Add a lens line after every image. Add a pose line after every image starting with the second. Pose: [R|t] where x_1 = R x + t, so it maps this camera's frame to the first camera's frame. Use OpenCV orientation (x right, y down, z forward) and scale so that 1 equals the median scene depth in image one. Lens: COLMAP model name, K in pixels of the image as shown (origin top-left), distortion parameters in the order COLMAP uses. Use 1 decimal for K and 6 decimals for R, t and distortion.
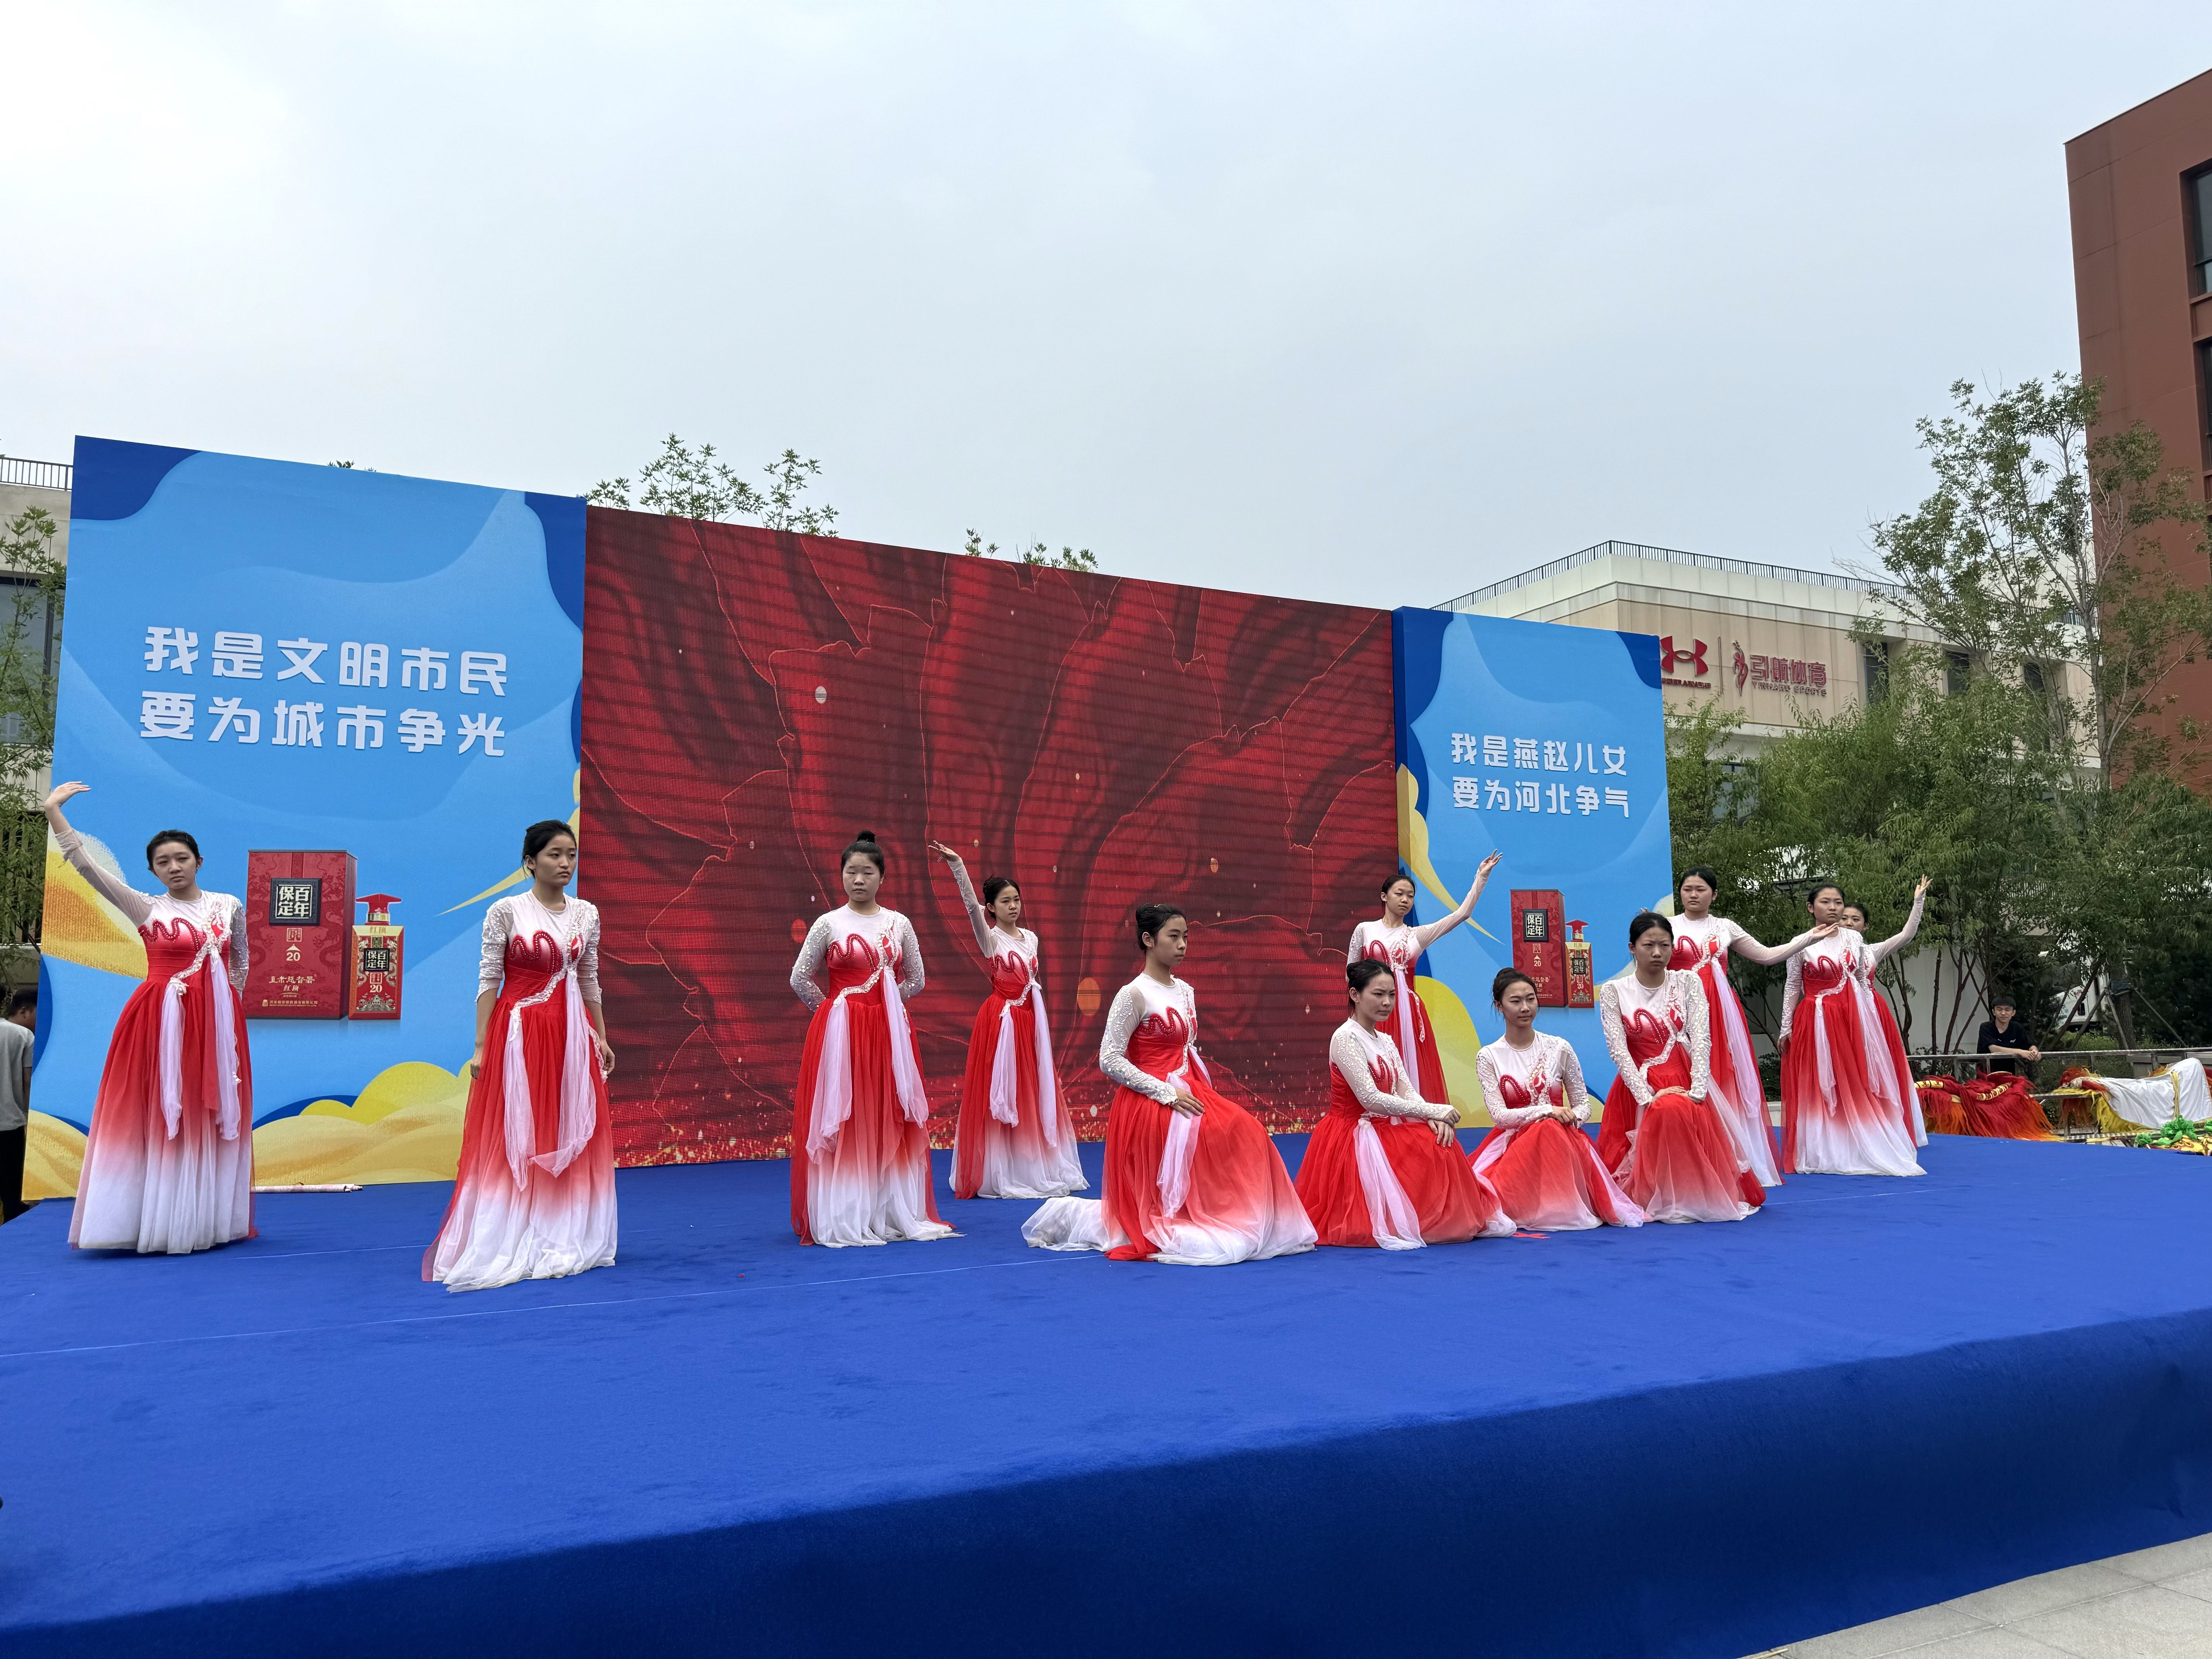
lens RADIAL K [[1554.4, 0, 1106.0], [0, 1554.4, 829.5], [0, 0, 1]] dist [0.146845, -0.264049]
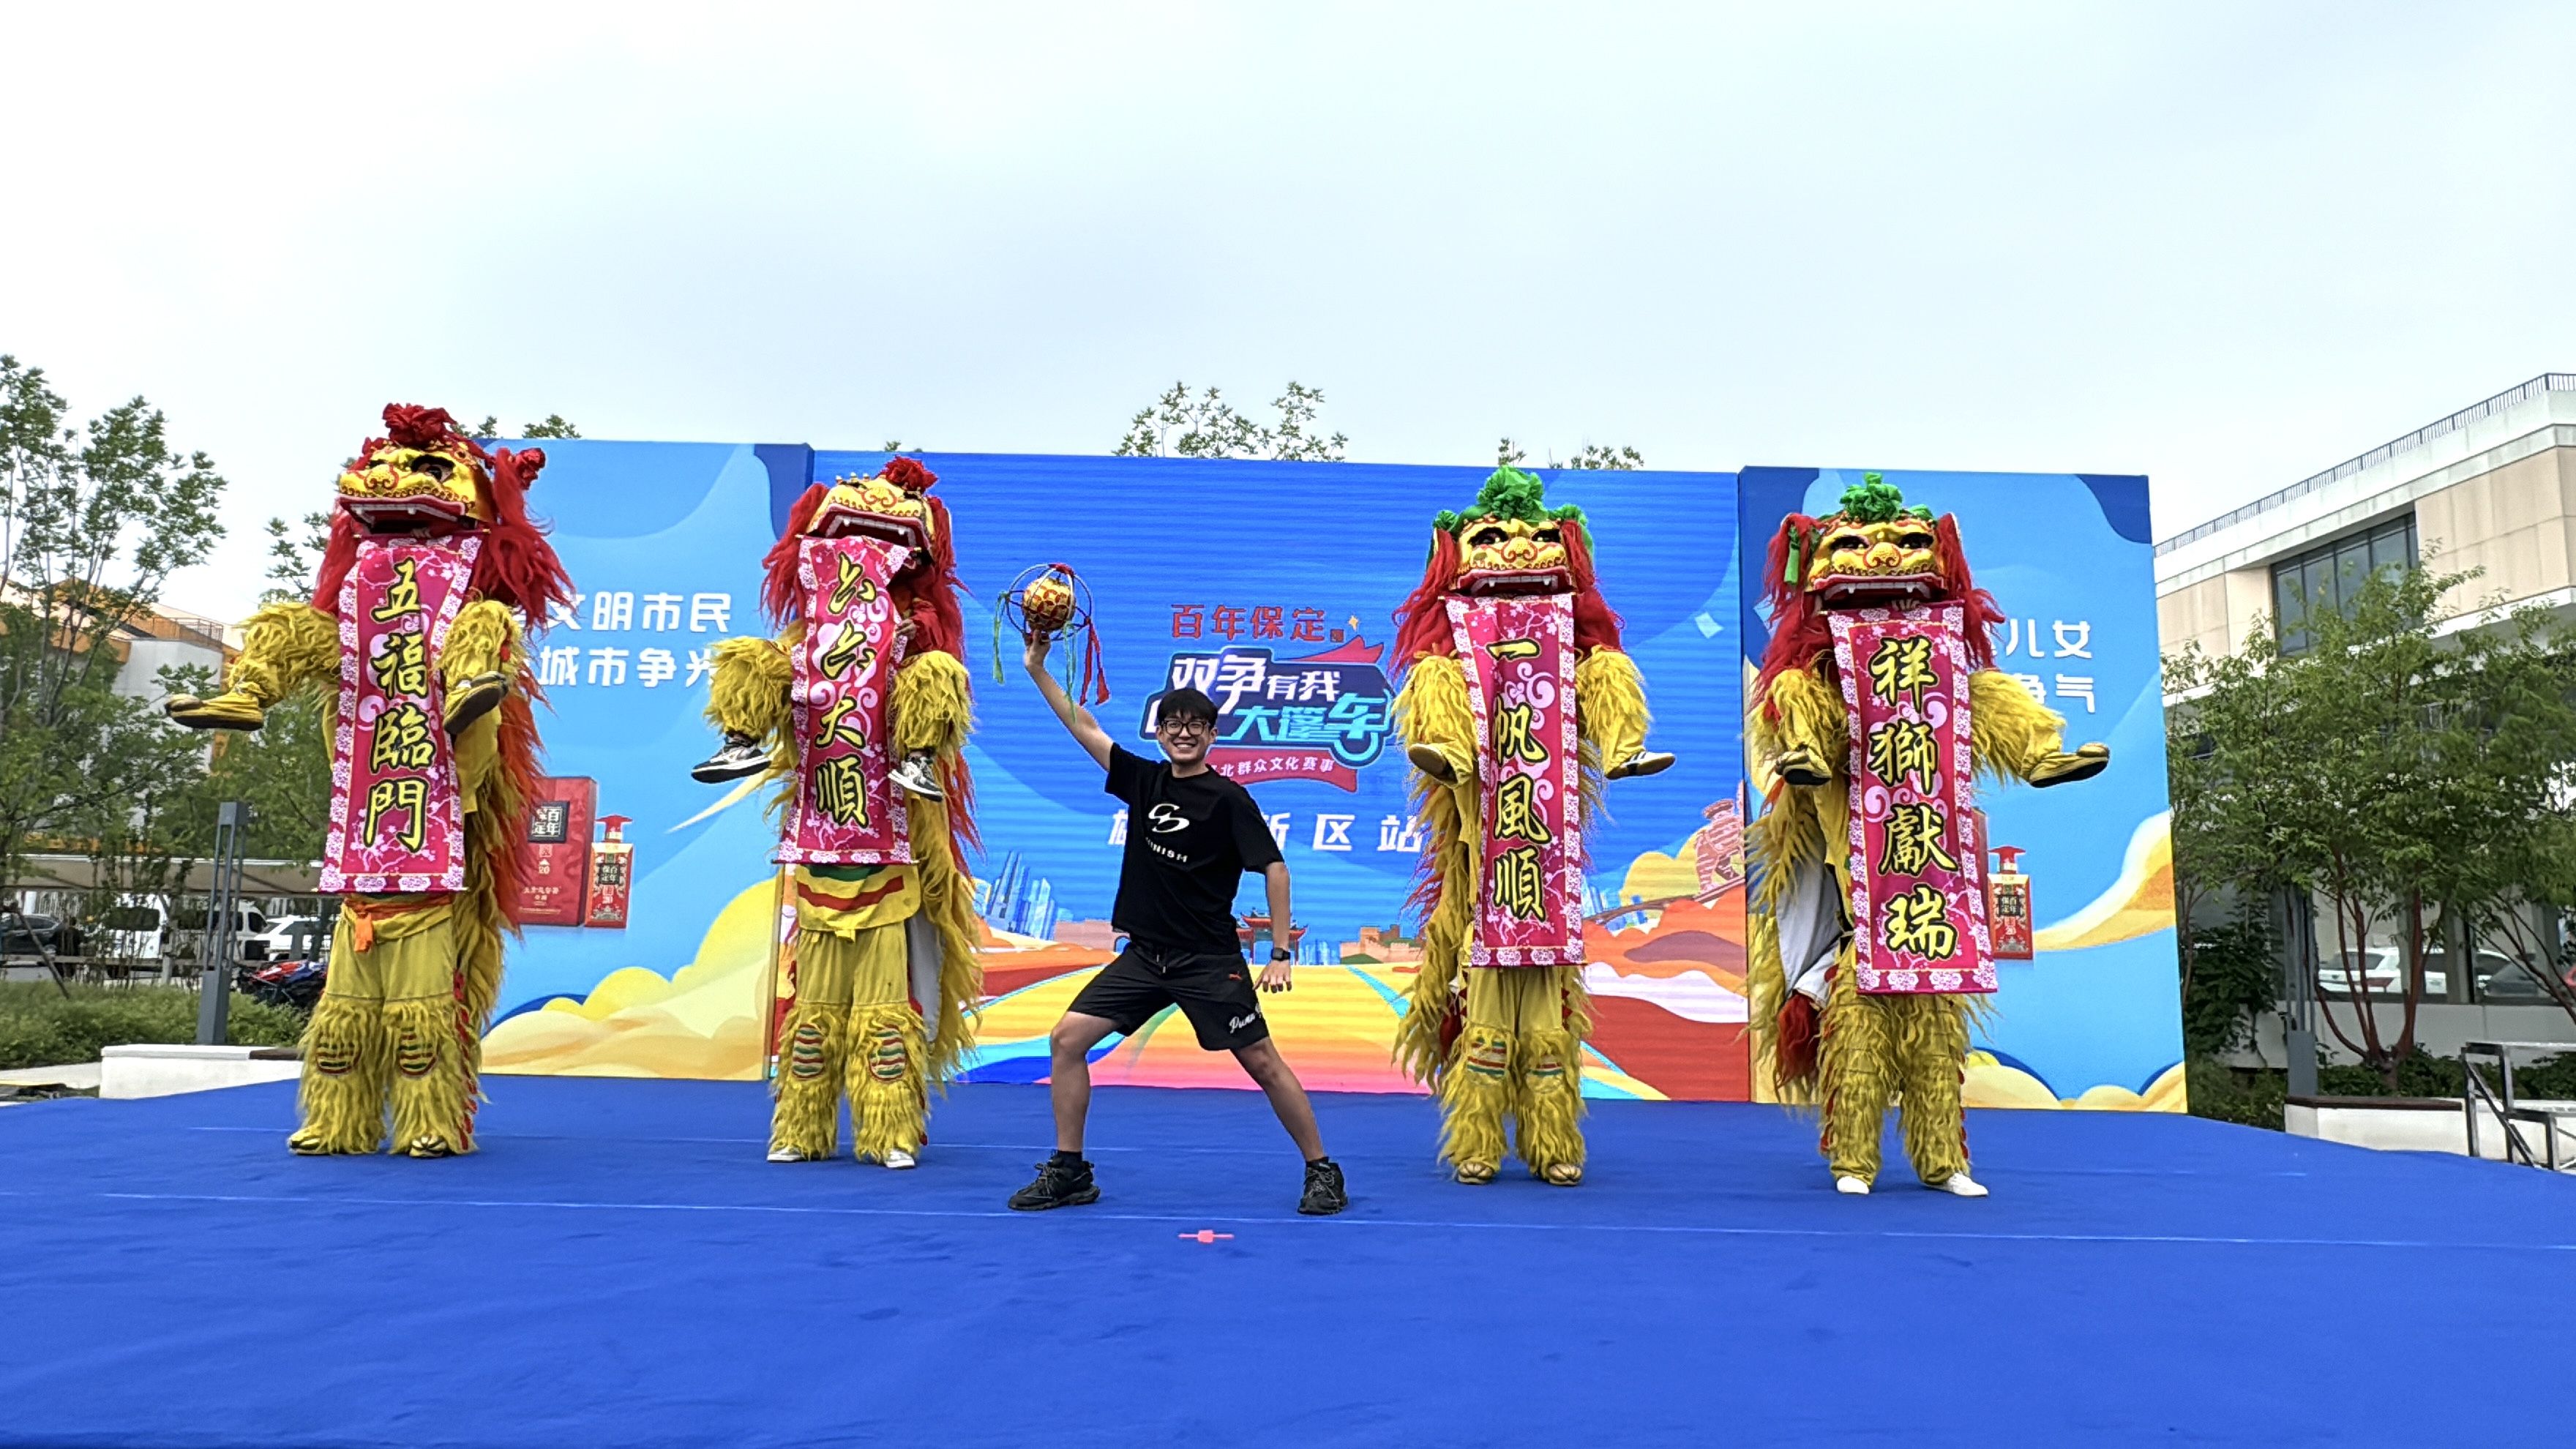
lens RADIAL K [[1550.6, 0, 1288.0], [0, 1550.6, 724.5], [0, 0, 1]] dist [-0.005331, -0.001302]
pose [[0.902434, -0.032170, -0.429625, 0.433558], [0.019840, 0.999254, -0.033147, 0.022326], [0.430371, 0.021389, 0.902399, 0.214631]]
